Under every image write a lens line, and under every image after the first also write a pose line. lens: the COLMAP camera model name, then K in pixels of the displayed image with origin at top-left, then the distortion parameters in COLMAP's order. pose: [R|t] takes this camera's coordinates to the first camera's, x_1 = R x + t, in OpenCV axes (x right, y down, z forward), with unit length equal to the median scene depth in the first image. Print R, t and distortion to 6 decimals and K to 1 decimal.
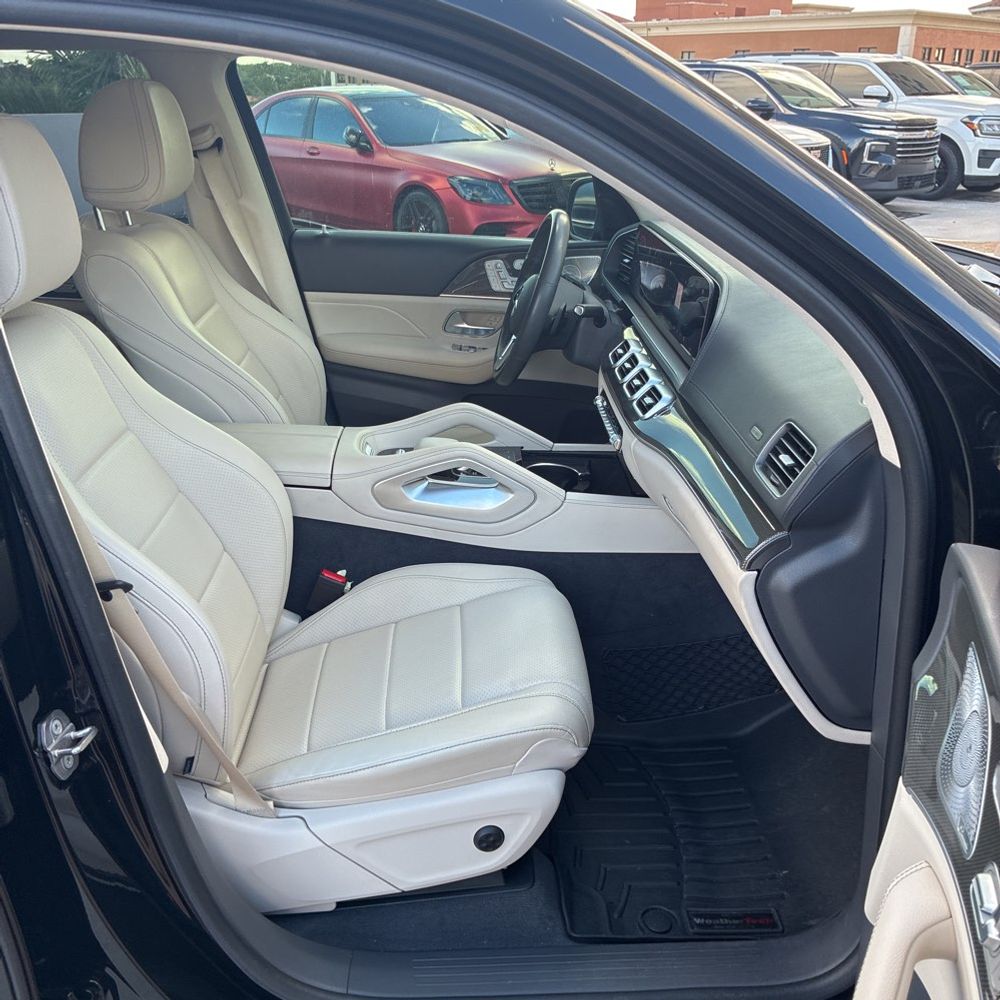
lens RADIAL K [[1005.0, 0, 487.9], [0, 1005.0, 475.4], [0, 0, 1]] dist [0.014802, 0.000000]
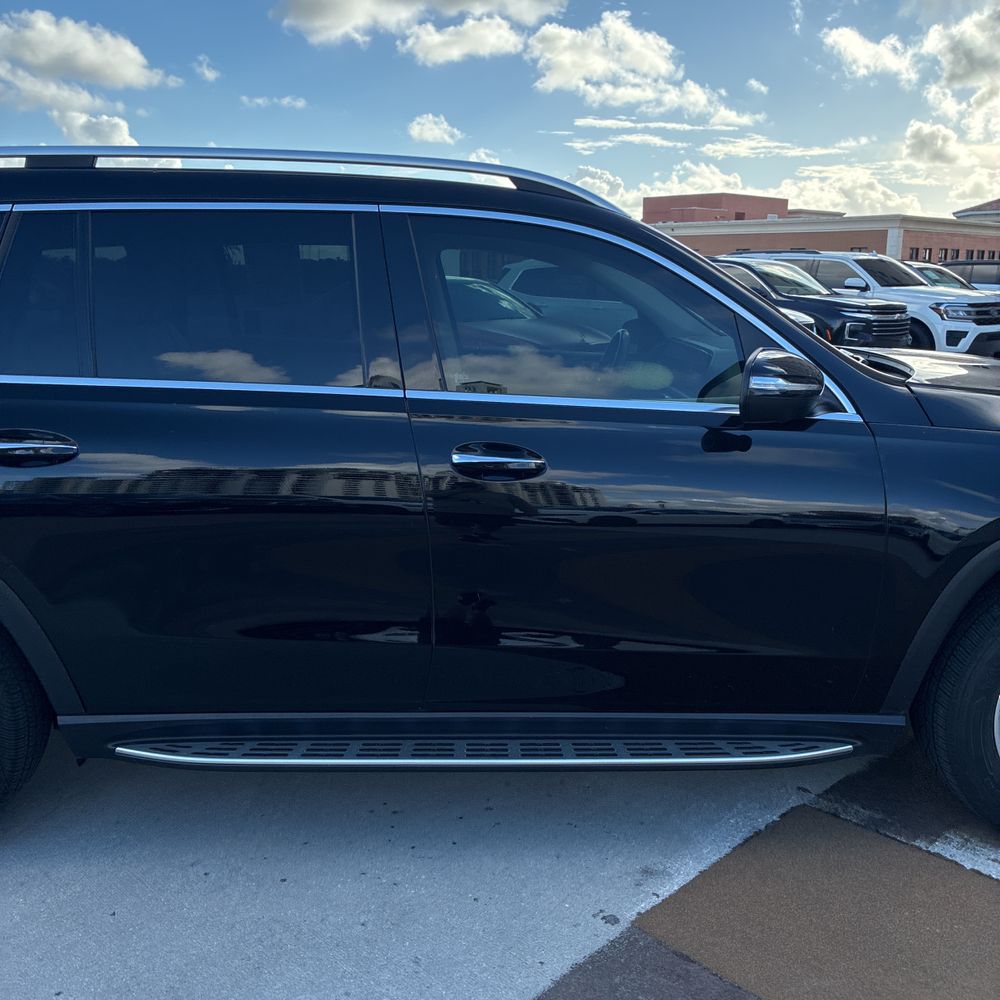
lens RADIAL K [[1022.7, 0, 496.6], [0, 1022.7, 490.9], [0, 0, 1]] dist [0.025329, 0.000000]
pose [[0.999987, 0.004607, -0.002024, -0.026015], [-0.004879, 0.986073, -0.166242, 0.055363], [0.001230, 0.166250, 0.986083, -0.129139]]
